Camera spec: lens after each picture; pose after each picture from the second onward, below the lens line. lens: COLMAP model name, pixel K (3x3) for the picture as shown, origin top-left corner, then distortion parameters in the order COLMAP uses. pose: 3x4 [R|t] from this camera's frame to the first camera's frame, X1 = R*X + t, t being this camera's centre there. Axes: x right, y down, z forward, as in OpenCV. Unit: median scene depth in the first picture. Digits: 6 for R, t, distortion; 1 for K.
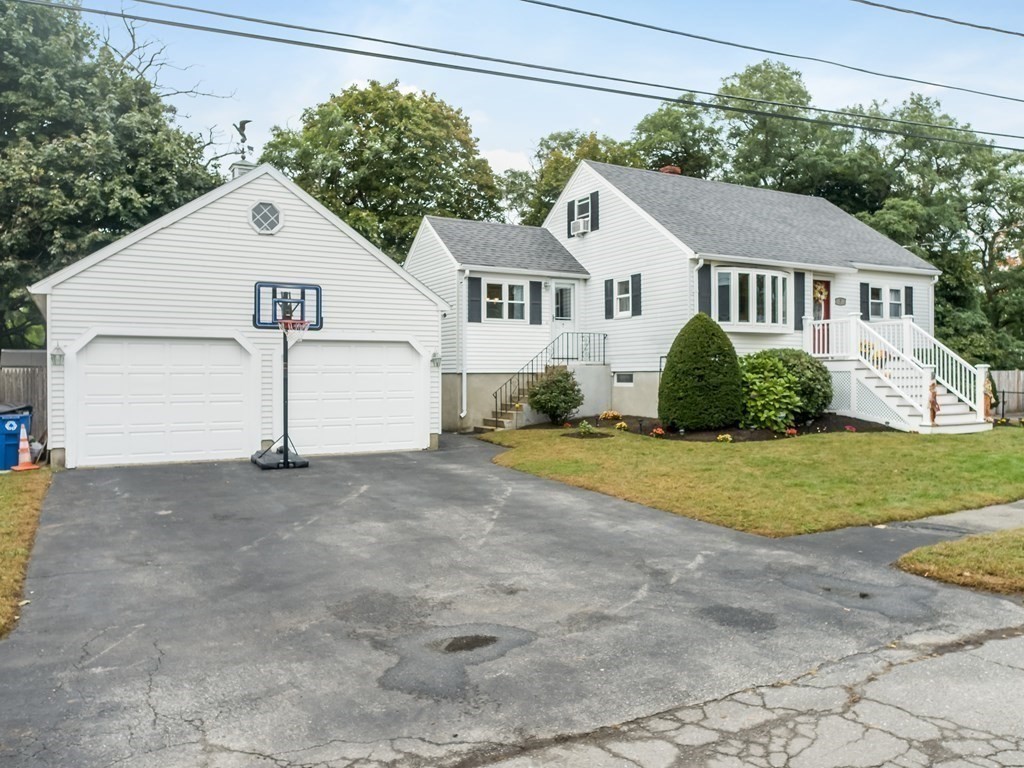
lens RADIAL K [[785.6, 0, 512.0], [0, 785.6, 384.0], [0, 0, 1]] dist [-0.022888, 0.002951]
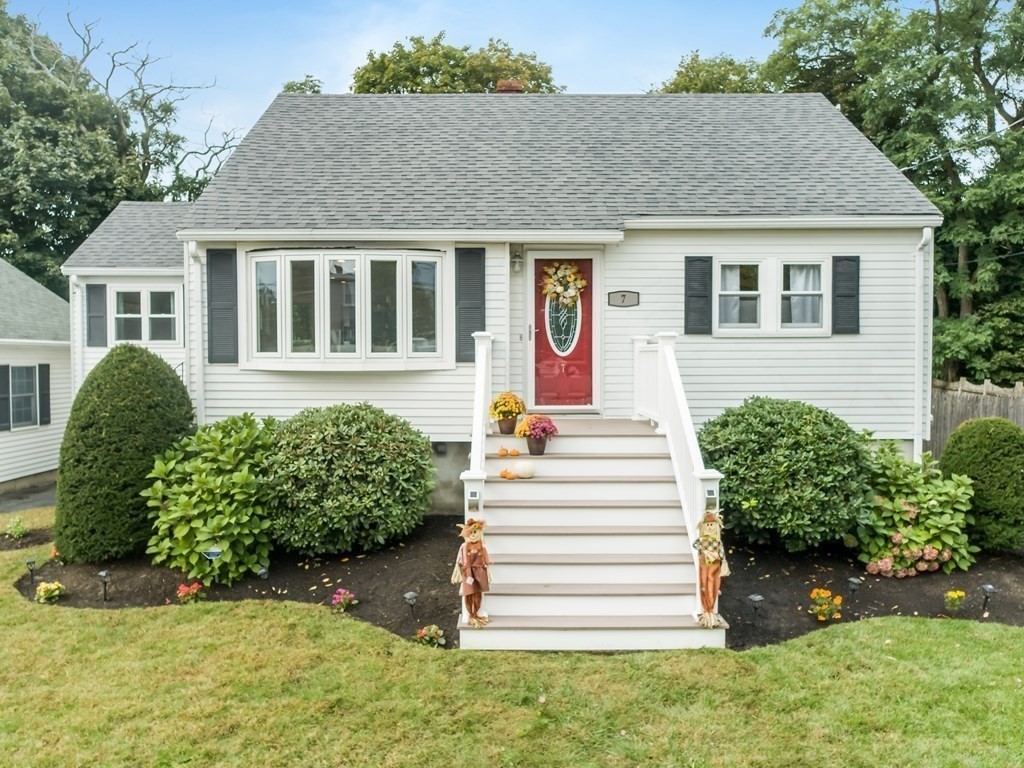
lens RADIAL K [[785.6, 0, 512.0], [0, 785.6, 384.0], [0, 0, 1]] dist [-0.022888, 0.002951]
pose [[0.875250, 0.021494, -0.483193, 0.614684], [-0.007443, 0.999492, 0.030979, -0.067410], [0.483614, -0.023518, 0.874966, 0.538502]]
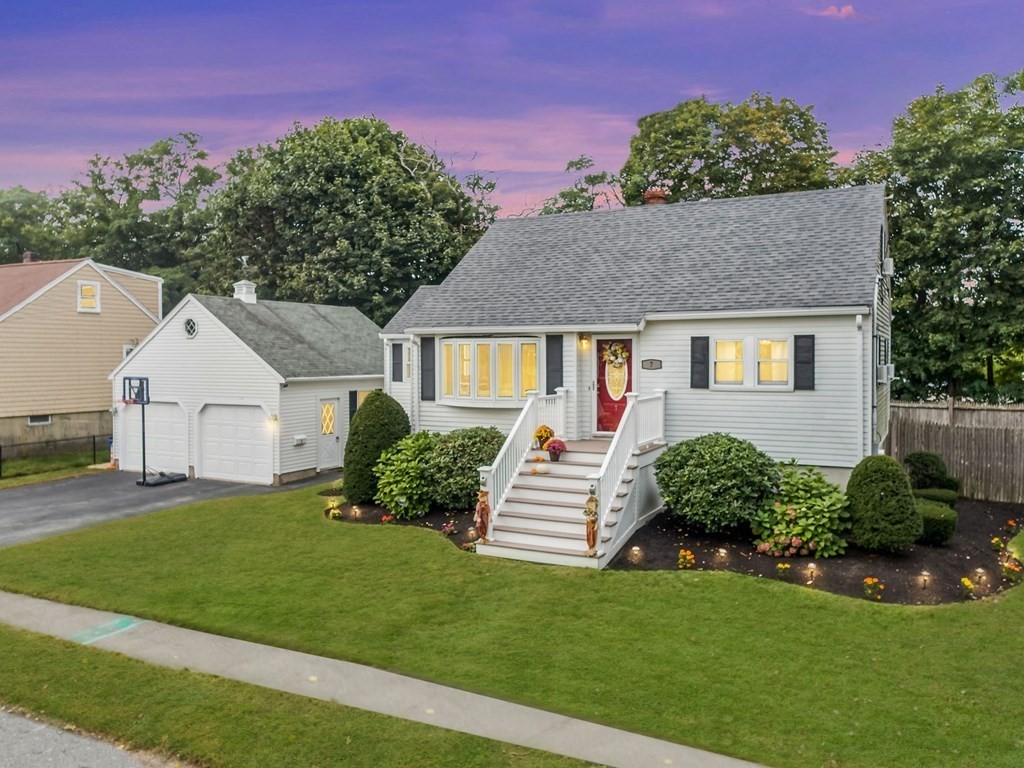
lens RADIAL K [[815.9, 0, 514.2], [0, 815.9, 367.0], [0, 0, 1]] dist [-0.028031, 0.000333]
pose [[0.552759, 0.016363, -0.833180, 1.037128], [-0.007747, 0.999865, 0.014498, -0.116038], [0.833305, -0.001559, 0.552811, 0.454579]]
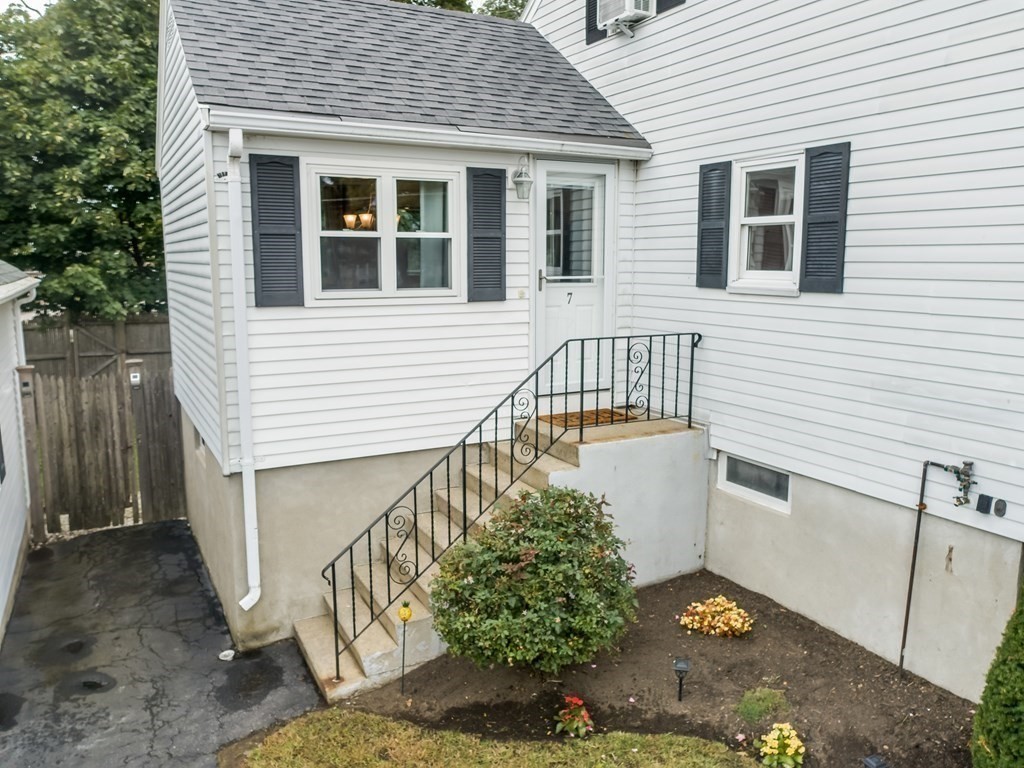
lens RADIAL K [[785.6, 0, 512.0], [0, 785.6, 384.0], [0, 0, 1]] dist [-0.022888, 0.002951]
pose [[0.999913, 0.006043, -0.011693, 0.045521], [-0.004208, 0.988521, 0.151025, -0.092541], [0.012471, -0.150963, 0.988461, 0.673097]]
